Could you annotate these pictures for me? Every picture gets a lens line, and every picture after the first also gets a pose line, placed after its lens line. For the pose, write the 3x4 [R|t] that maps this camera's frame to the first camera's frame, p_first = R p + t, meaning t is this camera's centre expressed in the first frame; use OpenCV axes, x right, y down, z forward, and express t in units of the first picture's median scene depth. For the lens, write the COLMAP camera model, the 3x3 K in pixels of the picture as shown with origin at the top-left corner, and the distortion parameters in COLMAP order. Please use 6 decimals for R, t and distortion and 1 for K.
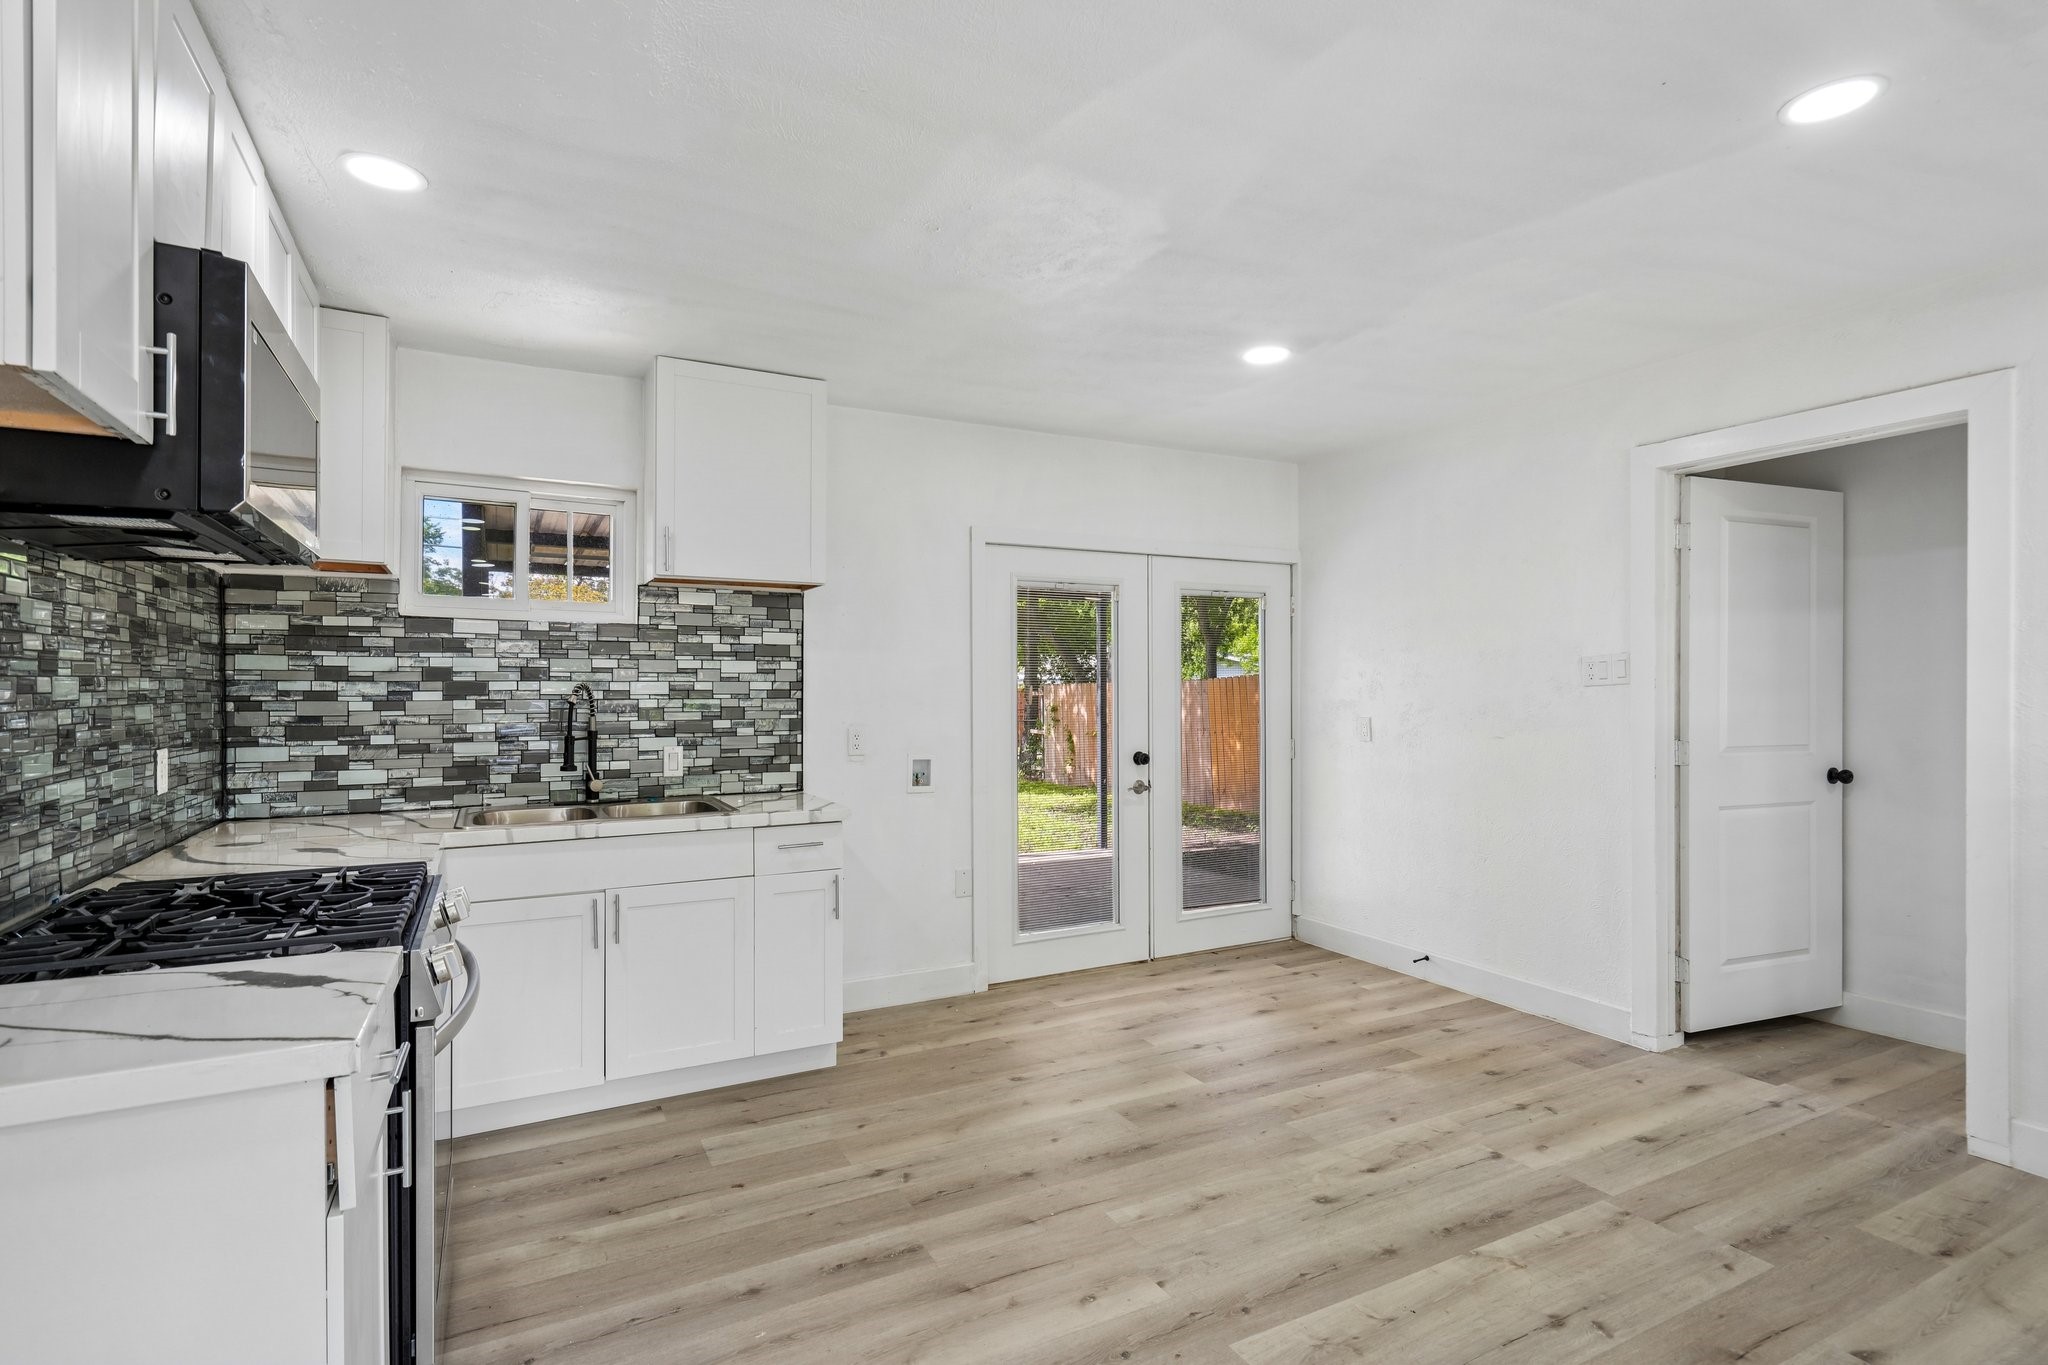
lens RADIAL K [[1007.9, 0, 1028.7], [0, 1007.9, 692.6], [0, 0, 1]] dist [0.008070, -0.001232]
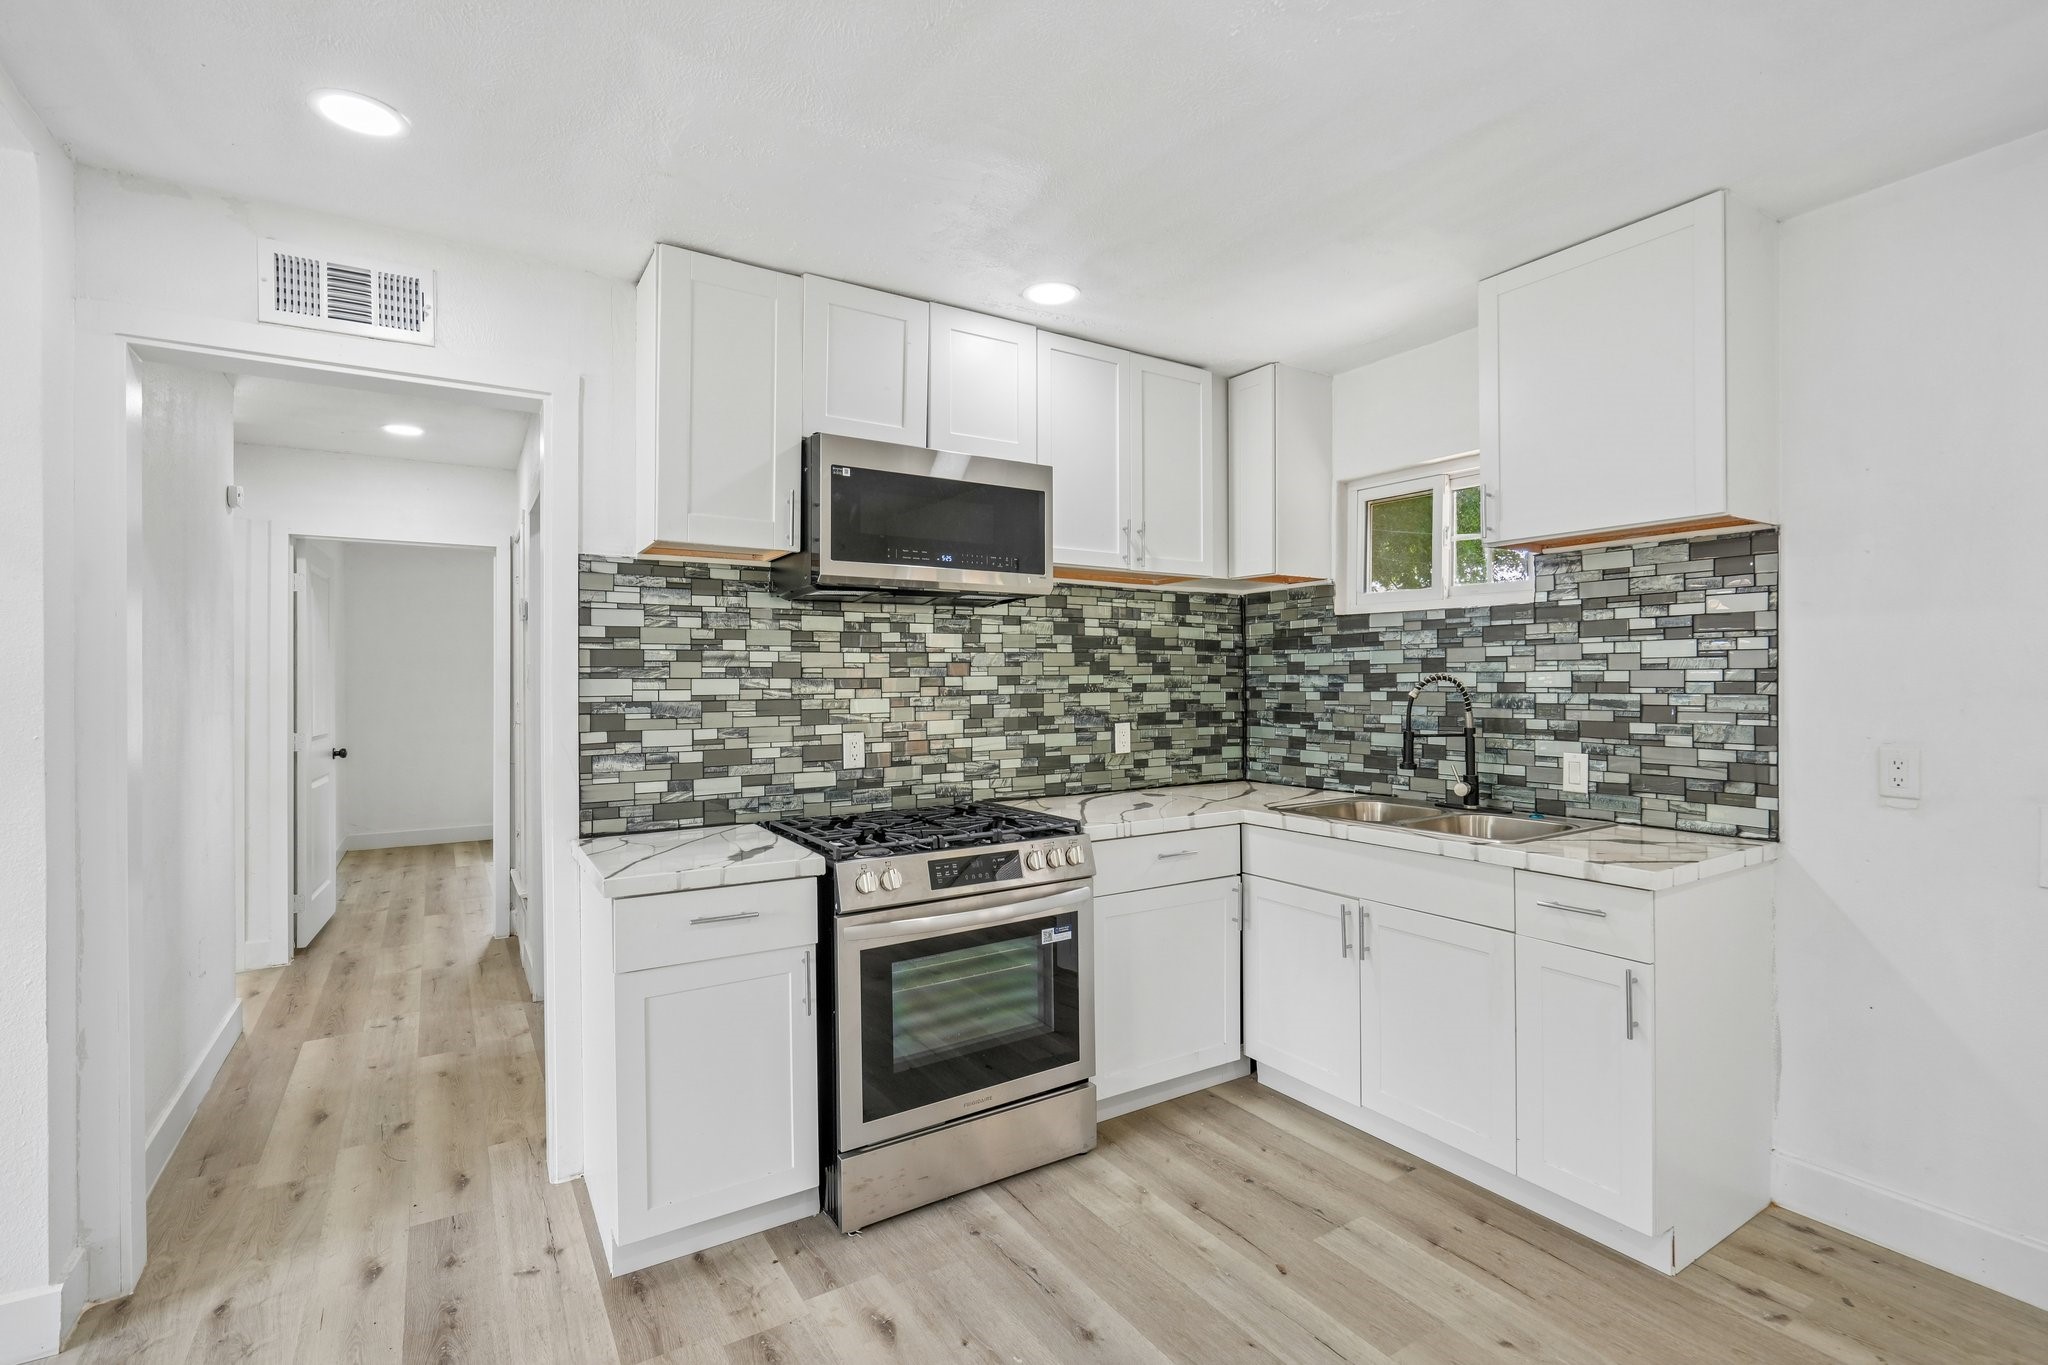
lens RADIAL K [[933.8, 0, 1027.5], [0, 933.8, 676.6], [0, 0, 1]] dist [-0.005213, 0.002453]
pose [[0.075557, -0.003628, -0.997135, 0.369699], [0.002755, 0.999990, -0.003430, -0.005755], [0.997138, -0.002488, 0.075566, 0.564786]]
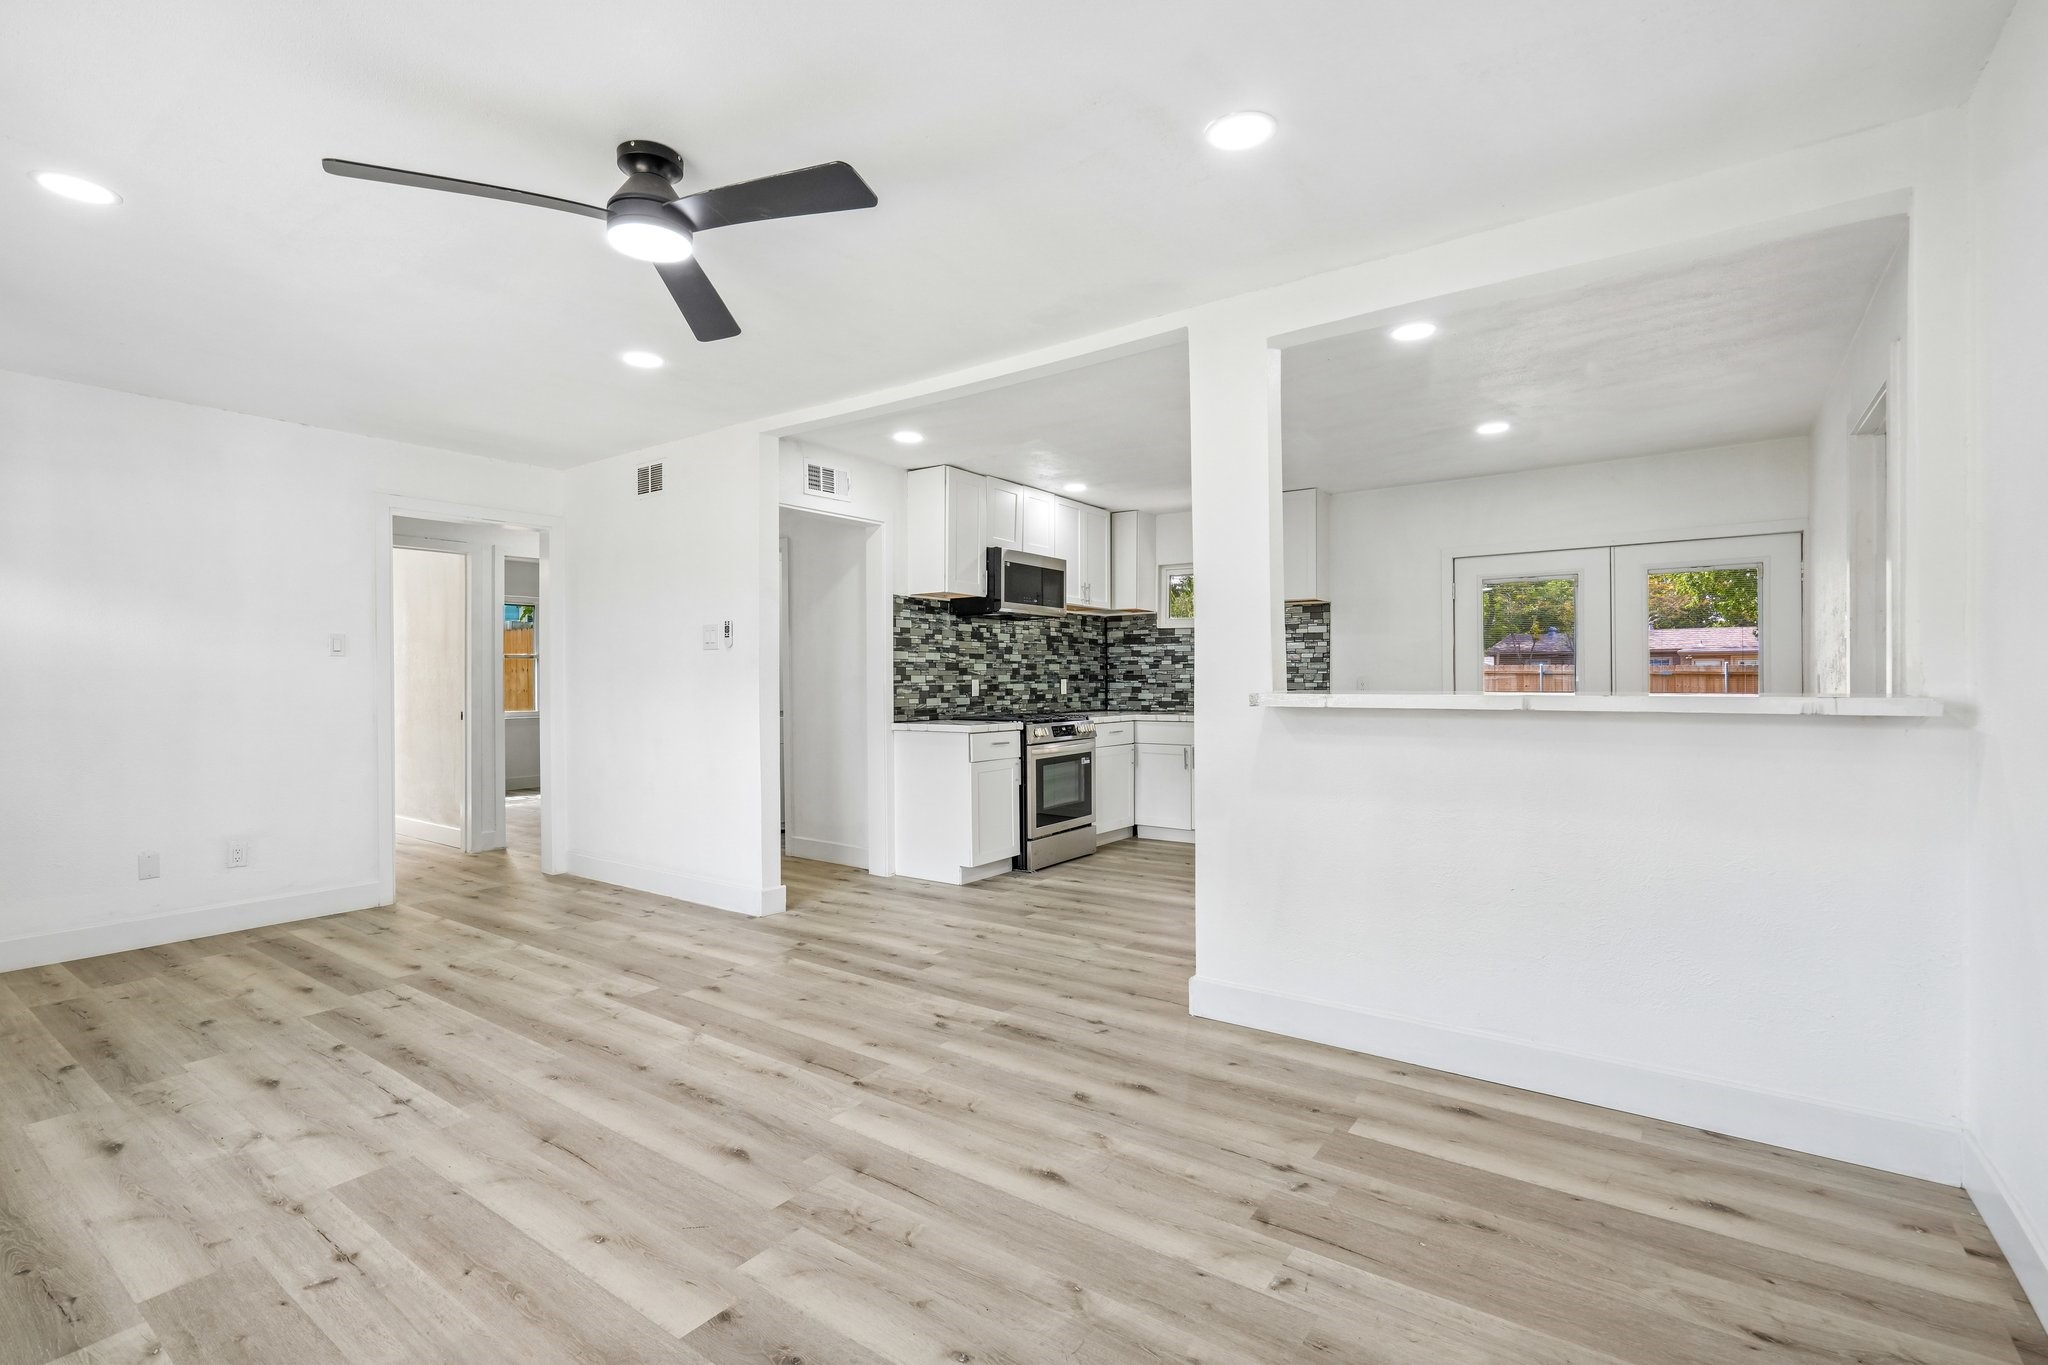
lens RADIAL K [[933.8, 0, 1024.8], [0, 933.8, 689.9], [0, 0, 1]] dist [-0.005213, 0.002453]
pose [[0.445699, 0.010951, -0.895116, 1.168850], [-0.000590, 0.999929, 0.011940, 0.040712], [0.895183, -0.004794, 0.445673, -0.250348]]
